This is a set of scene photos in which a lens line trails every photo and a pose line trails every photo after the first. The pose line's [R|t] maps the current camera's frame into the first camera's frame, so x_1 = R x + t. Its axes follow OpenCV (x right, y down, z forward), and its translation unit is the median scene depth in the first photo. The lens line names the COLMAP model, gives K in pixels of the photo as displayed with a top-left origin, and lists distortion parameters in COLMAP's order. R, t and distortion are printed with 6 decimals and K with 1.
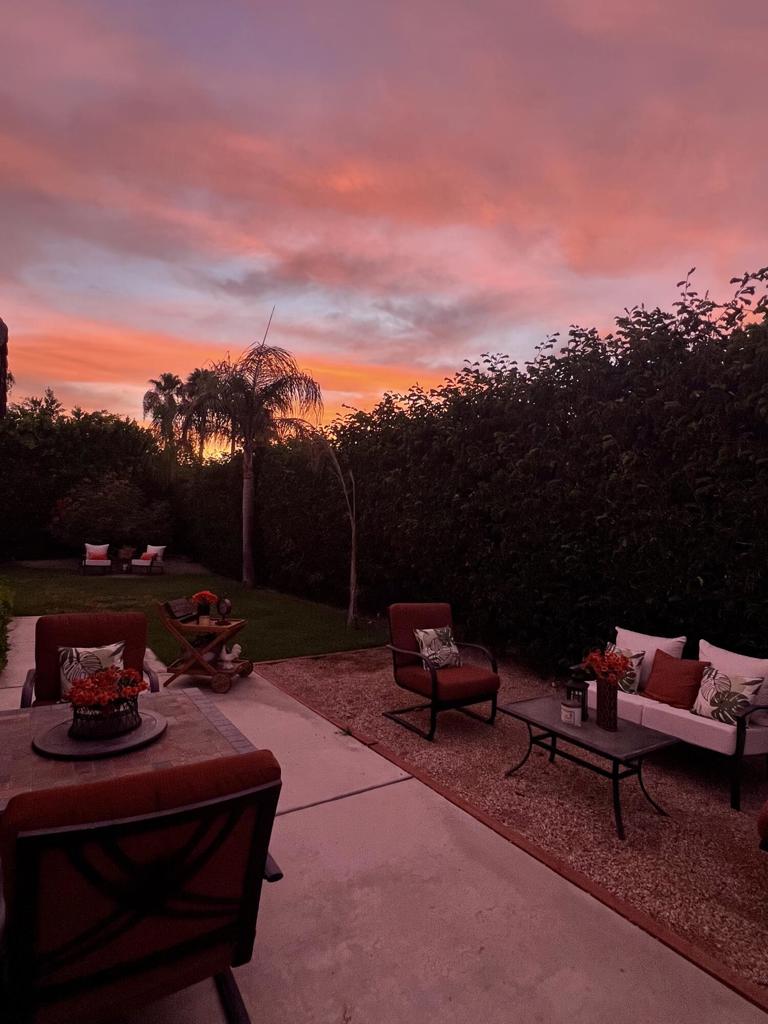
lens RADIAL K [[533.5, 0, 384.0], [0, 533.5, 512.0], [0, 0, 1]] dist [0.000633, -0.000350]
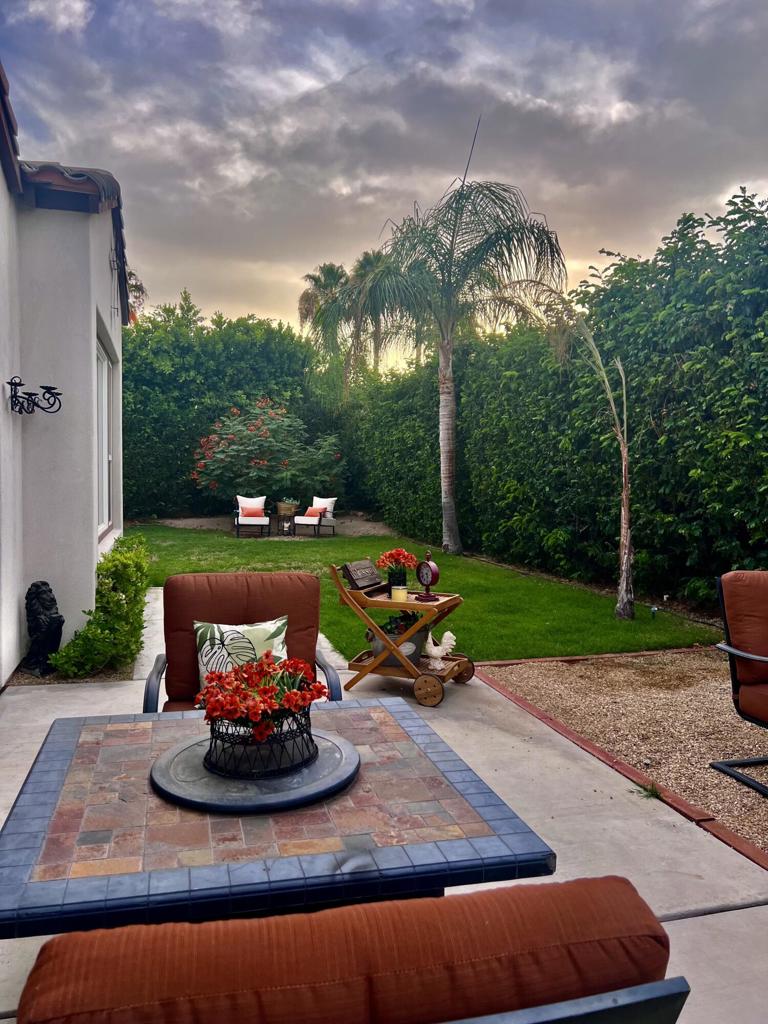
lens RADIAL K [[768.5, 0, 384.0], [0, 768.5, 512.0], [0, 0, 1]] dist [0.125302, -0.213616]
pose [[0.947632, -0.010423, -0.319196, -0.051939], [0.035110, 0.996809, 0.071687, 0.034929], [0.317430, -0.079139, 0.944974, 0.112075]]
